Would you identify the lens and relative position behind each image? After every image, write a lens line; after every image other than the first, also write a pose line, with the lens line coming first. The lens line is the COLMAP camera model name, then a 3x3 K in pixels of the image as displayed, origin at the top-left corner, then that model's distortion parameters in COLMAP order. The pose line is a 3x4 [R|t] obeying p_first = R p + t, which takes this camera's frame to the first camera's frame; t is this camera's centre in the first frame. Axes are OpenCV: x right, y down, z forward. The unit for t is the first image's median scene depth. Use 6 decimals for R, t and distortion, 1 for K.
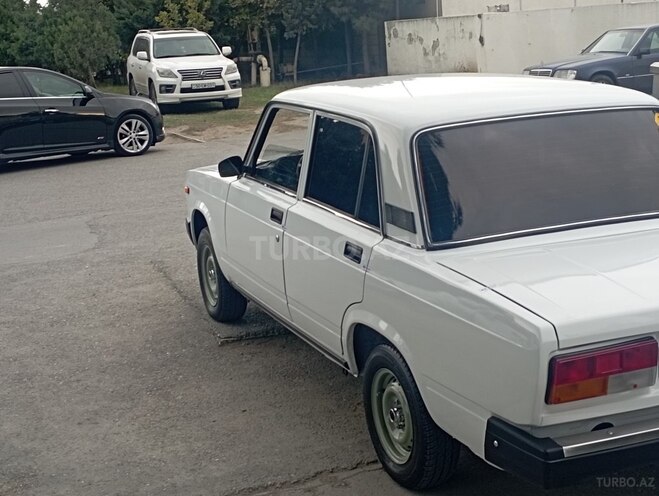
lens RADIAL K [[1095.9, 0, 329.5], [0, 1095.9, 248.0], [0, 0, 1]] dist [0.090440, 0.000398]
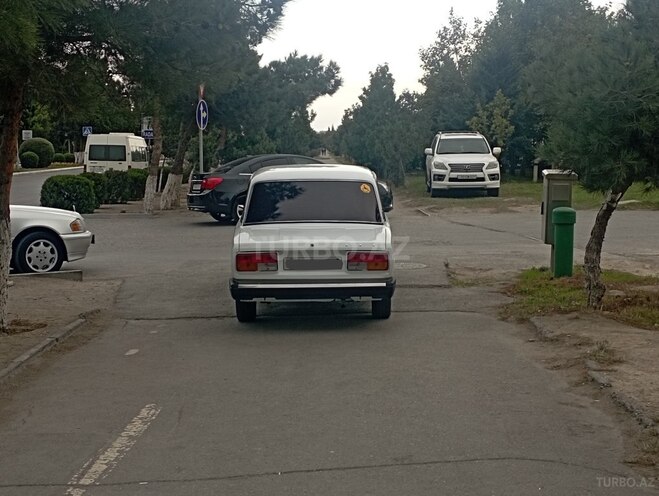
lens RADIAL K [[1095.9, 0, 329.5], [0, 1095.9, 248.0], [0, 0, 1]] dist [0.090440, 0.000398]
pose [[0.928465, 0.082679, -0.362102, 1.152301], [-0.113145, 0.991533, -0.063717, 0.184872], [0.353768, 0.100129, 0.929958, -1.285530]]
